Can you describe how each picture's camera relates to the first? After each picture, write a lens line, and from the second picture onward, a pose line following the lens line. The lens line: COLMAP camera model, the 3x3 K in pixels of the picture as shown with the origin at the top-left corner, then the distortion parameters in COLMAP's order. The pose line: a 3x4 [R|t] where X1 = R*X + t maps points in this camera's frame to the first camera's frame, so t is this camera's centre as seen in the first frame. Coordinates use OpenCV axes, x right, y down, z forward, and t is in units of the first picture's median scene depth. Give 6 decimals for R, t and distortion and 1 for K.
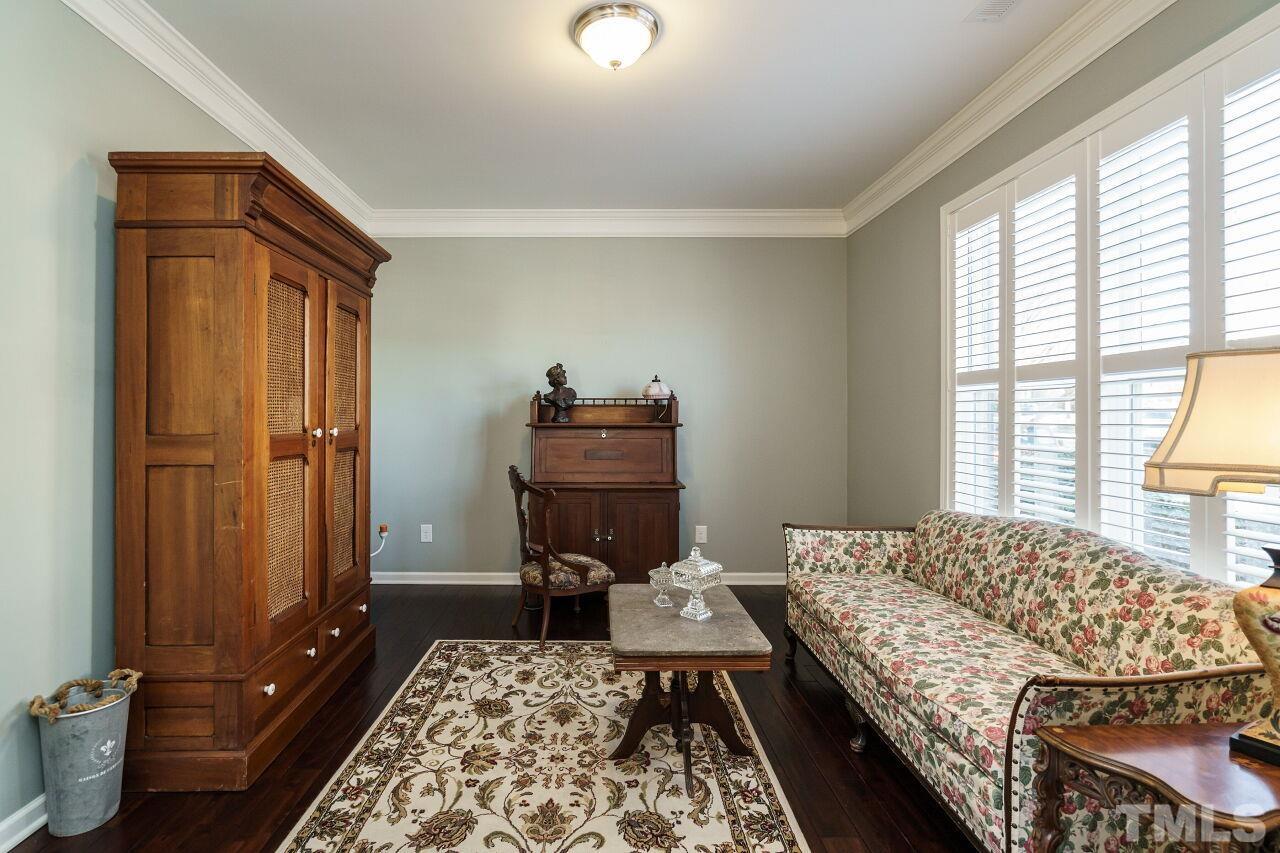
lens RADIAL K [[609.7, 0, 636.3], [0, 609.7, 412.8], [0, 0, 1]] dist [-0.003477, 0.001851]
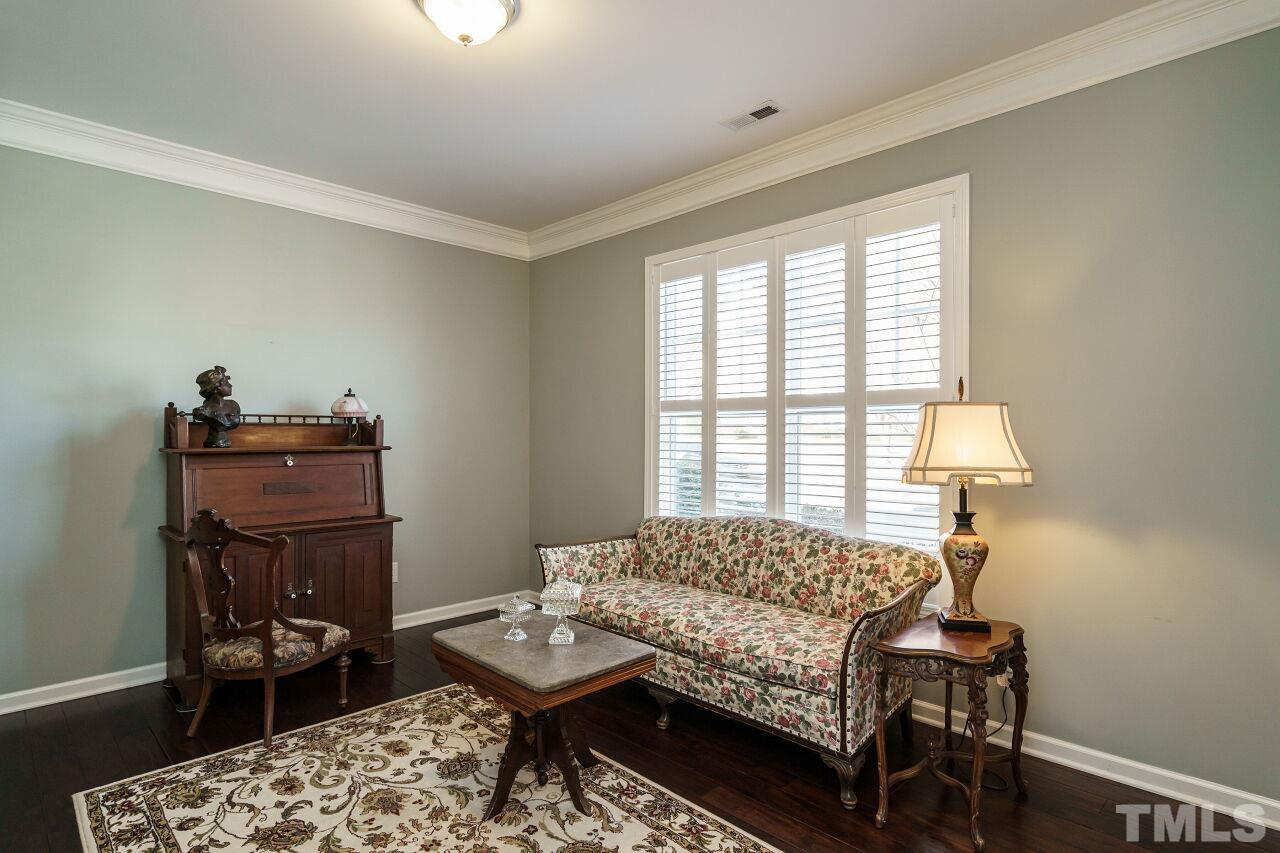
lens RADIAL K [[661.1, 0, 636.4], [0, 661.1, 439.1], [0, 0, 1]] dist [0.003068, 0.002212]
pose [[0.714651, -0.005583, 0.699459, -0.480206], [-0.003675, 0.999924, 0.011737, -0.007024], [-0.699472, -0.010958, 0.714576, 0.126947]]
